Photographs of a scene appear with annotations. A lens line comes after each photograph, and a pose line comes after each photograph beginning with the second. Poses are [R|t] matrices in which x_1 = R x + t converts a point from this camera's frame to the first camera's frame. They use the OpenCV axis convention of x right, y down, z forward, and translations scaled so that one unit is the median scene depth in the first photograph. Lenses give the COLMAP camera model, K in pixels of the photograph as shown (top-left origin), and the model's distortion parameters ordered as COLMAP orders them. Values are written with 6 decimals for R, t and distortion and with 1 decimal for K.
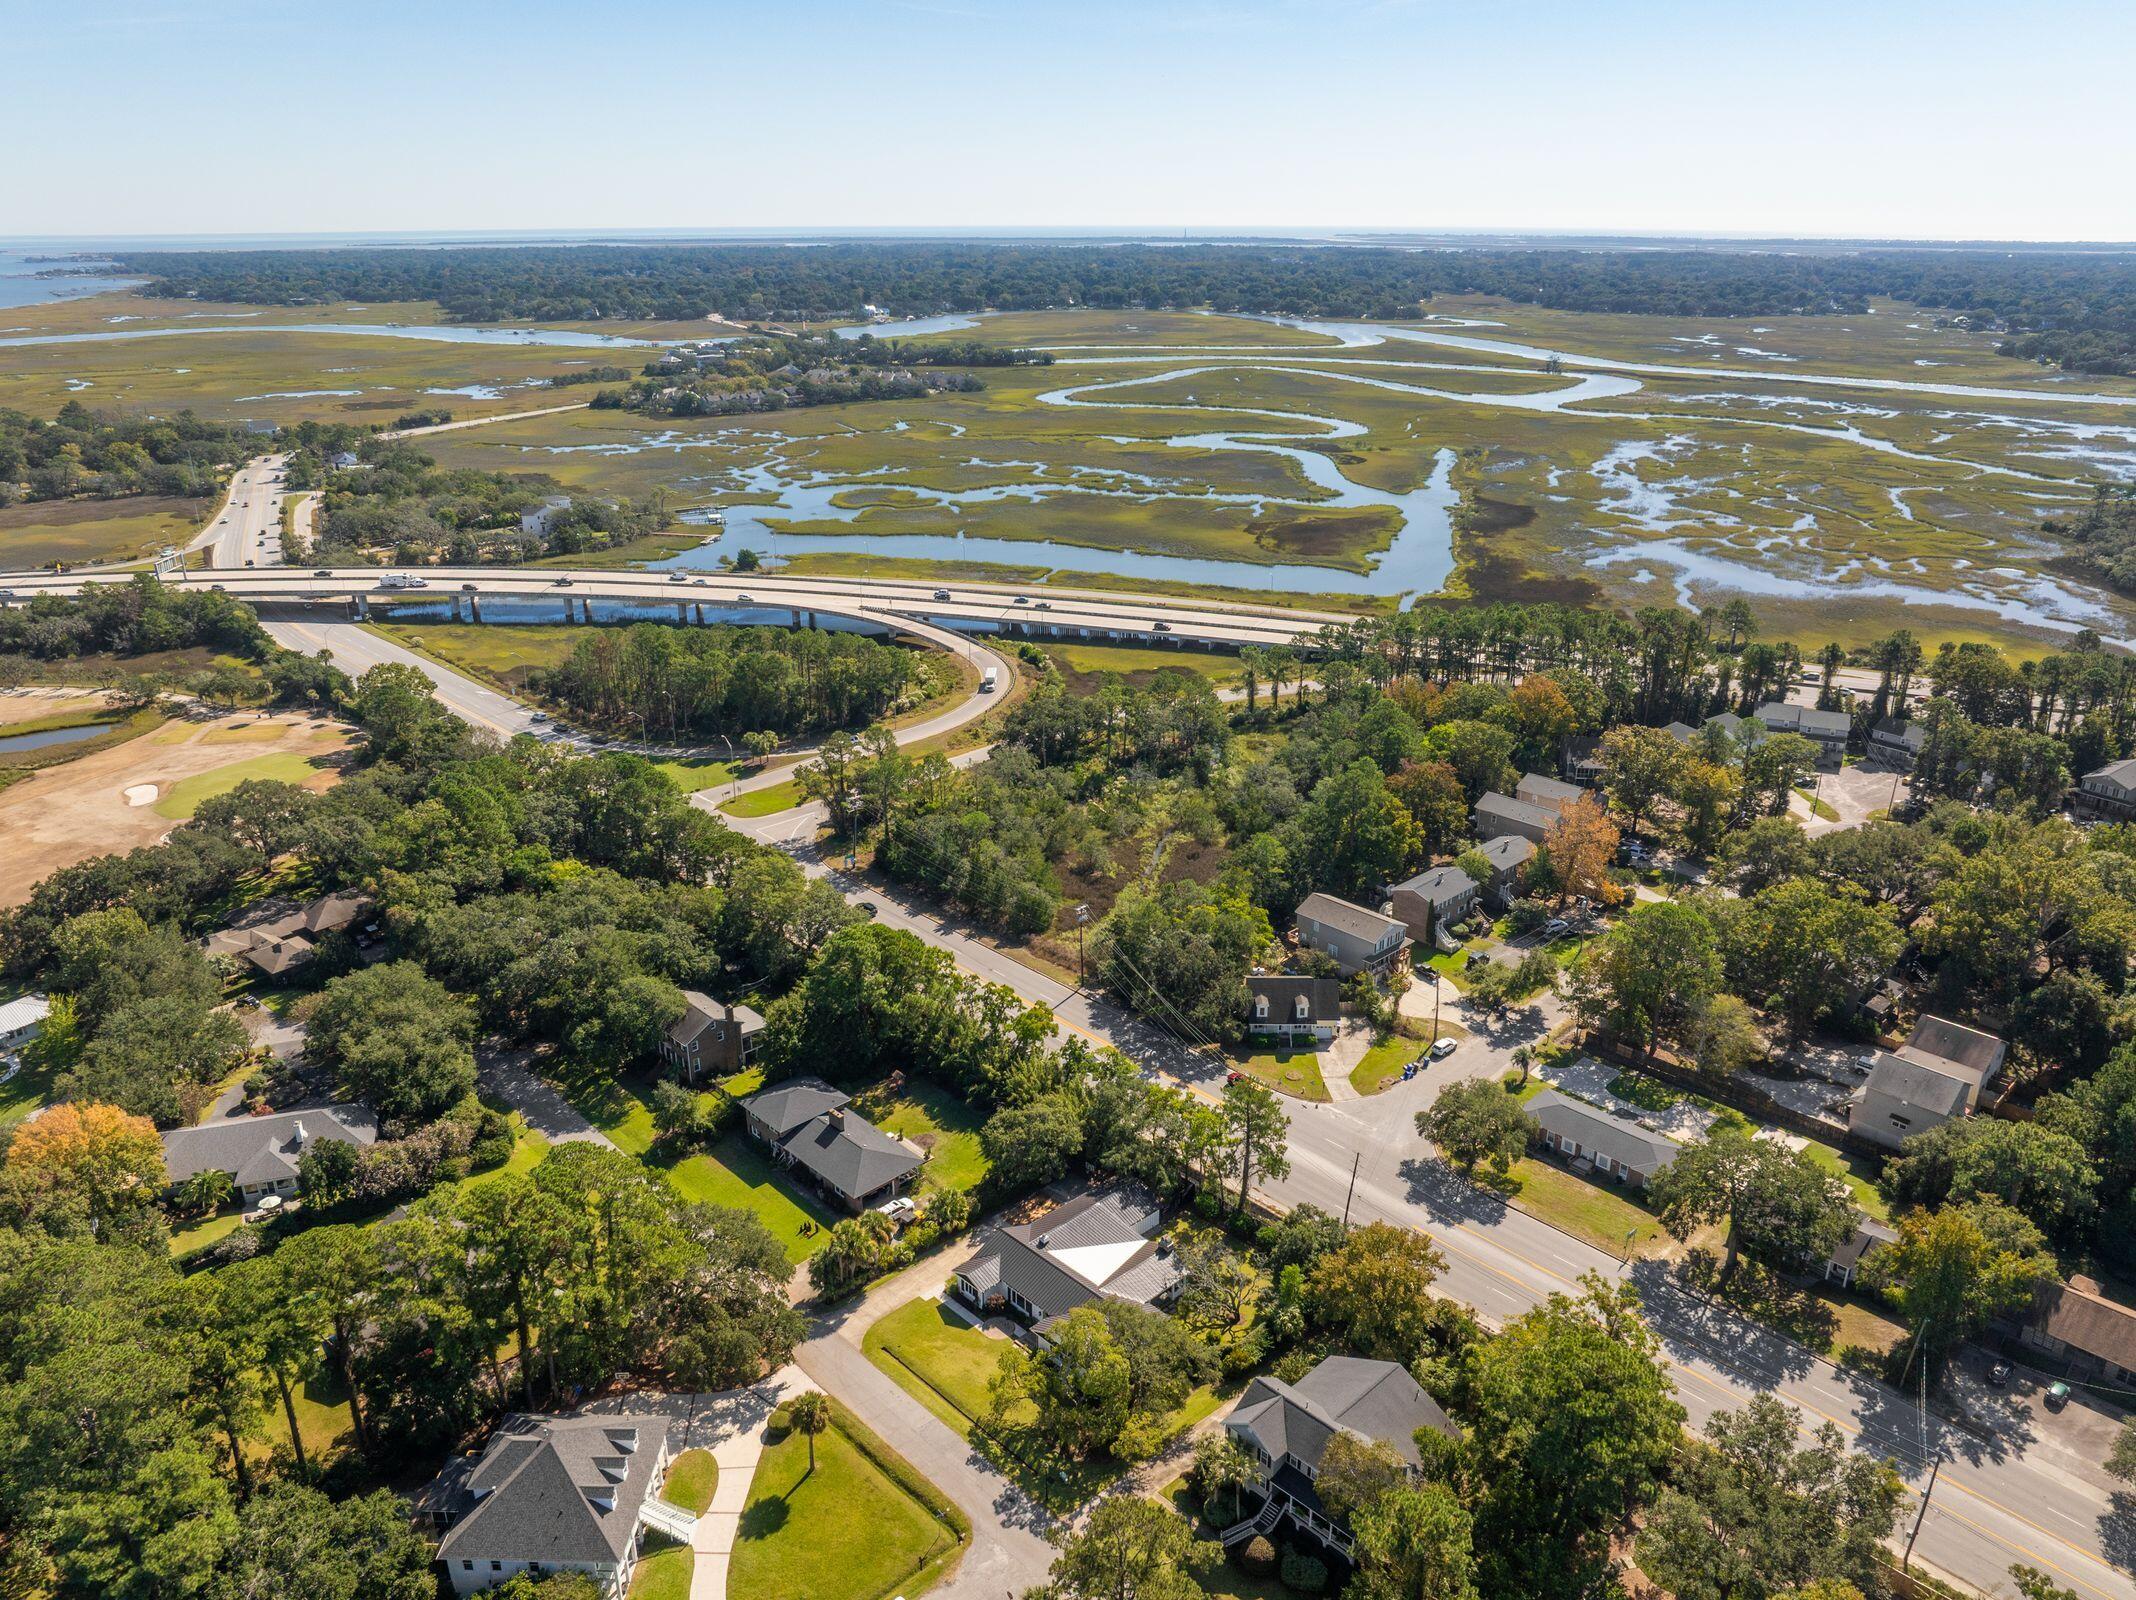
lens RADIAL K [[1506.3, 0, 1059.1], [0, 1506.3, 797.3], [0, 0, 1]] dist [-0.028519, 0.002181]
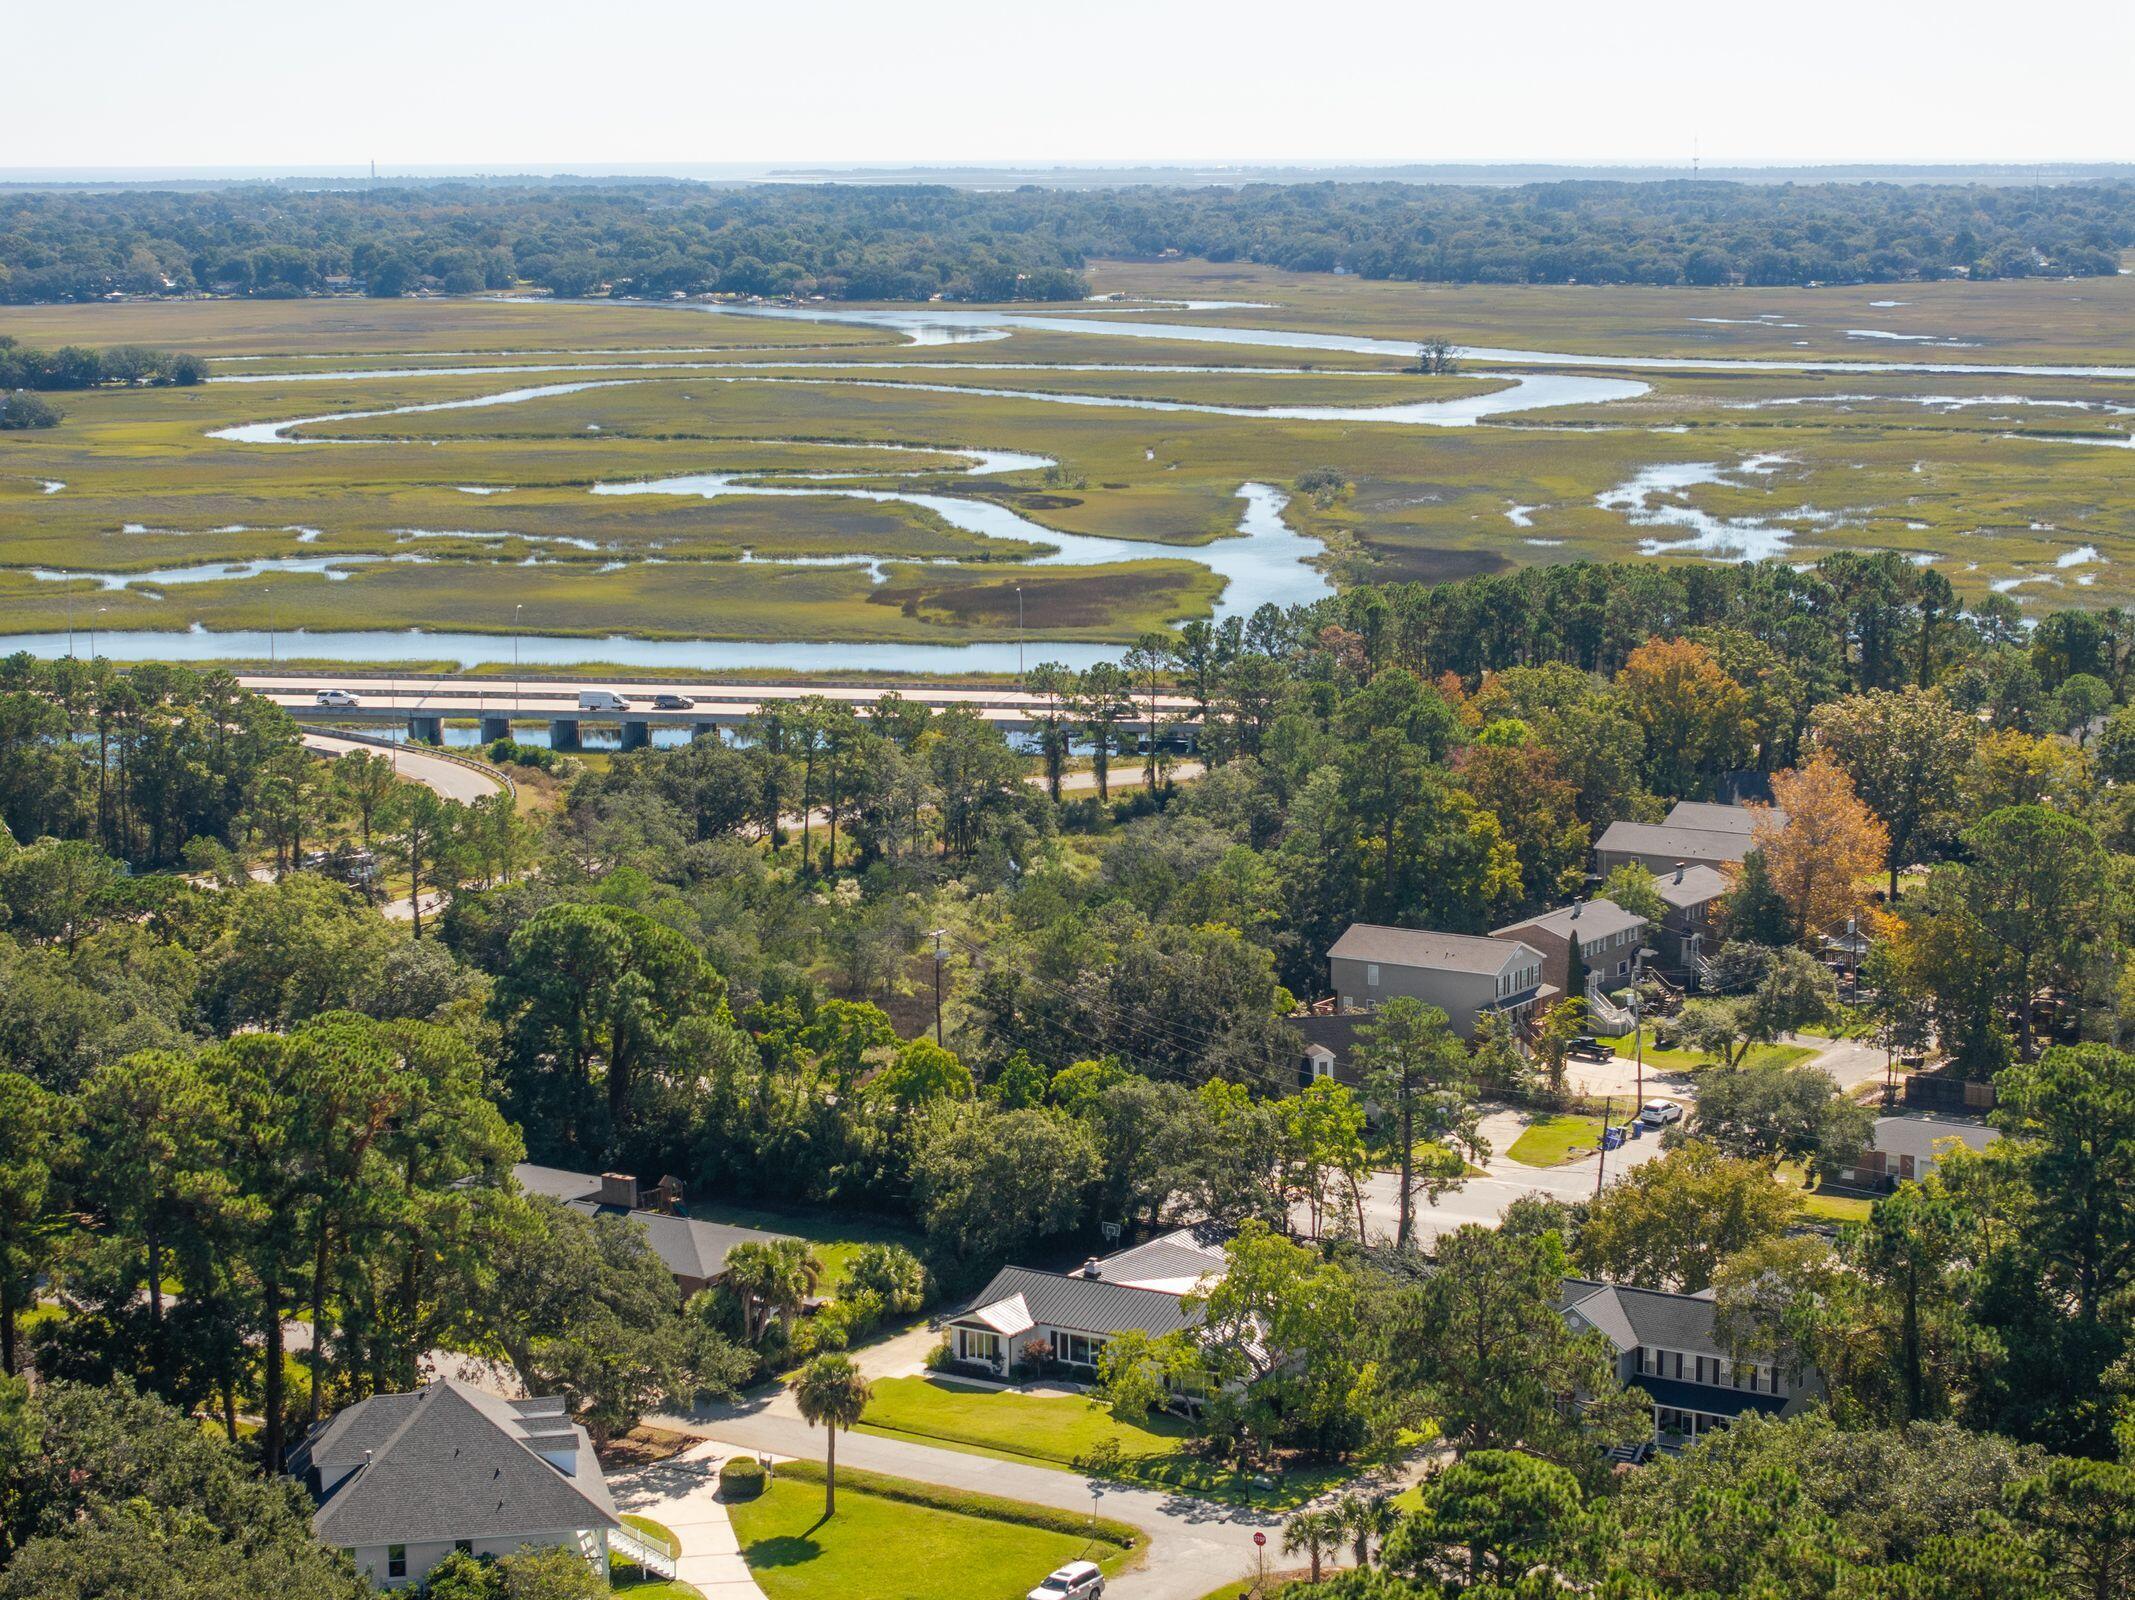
lens RADIAL K [[1505.6, 0, 1077.3], [0, 1505.6, 787.8], [0, 0, 1]] dist [-0.028519, 0.002181]
pose [[0.973070, 0.083829, -0.214726, 0.144507], [-0.076169, 0.996136, 0.043717, -0.050477], [0.217561, -0.026184, 0.975695, 0.133780]]
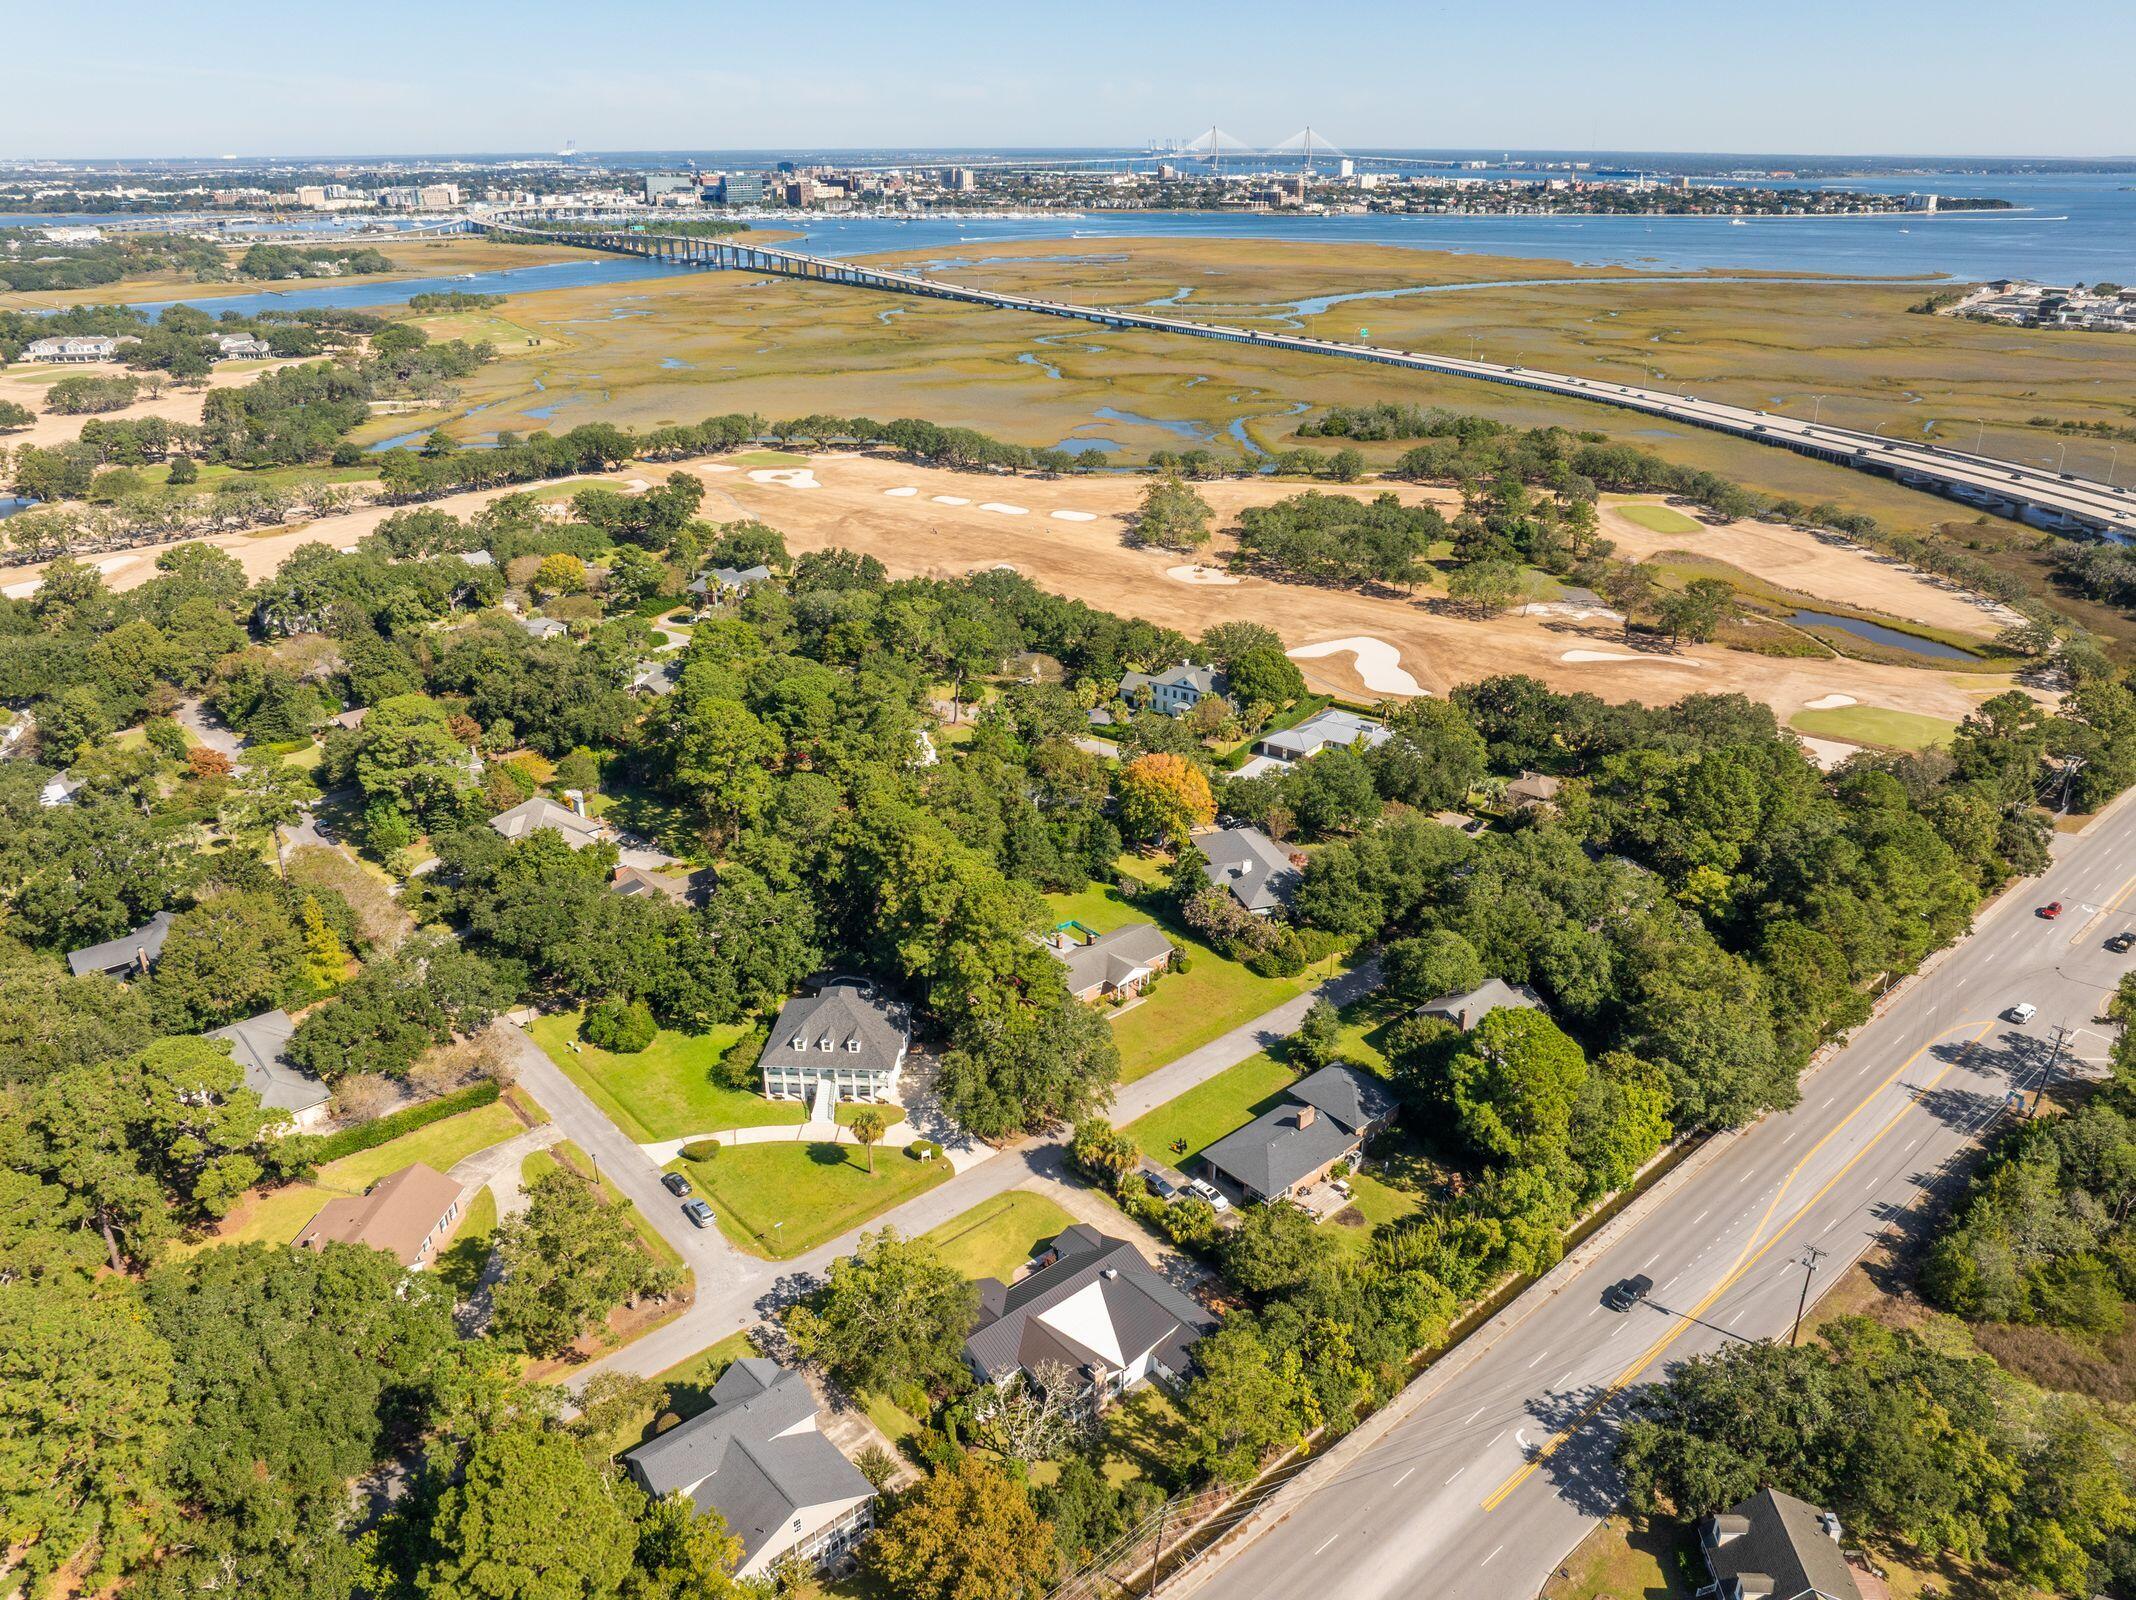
lens RADIAL K [[1506.3, 0, 1080.9], [0, 1506.3, 788.9], [0, 0, 1]] dist [-0.028519, 0.002181]
pose [[-0.021364, 0.400017, -0.916259, 0.581427], [-0.361286, 0.851447, 0.380145, -0.244705], [0.932210, 0.339153, 0.126331, 0.624101]]
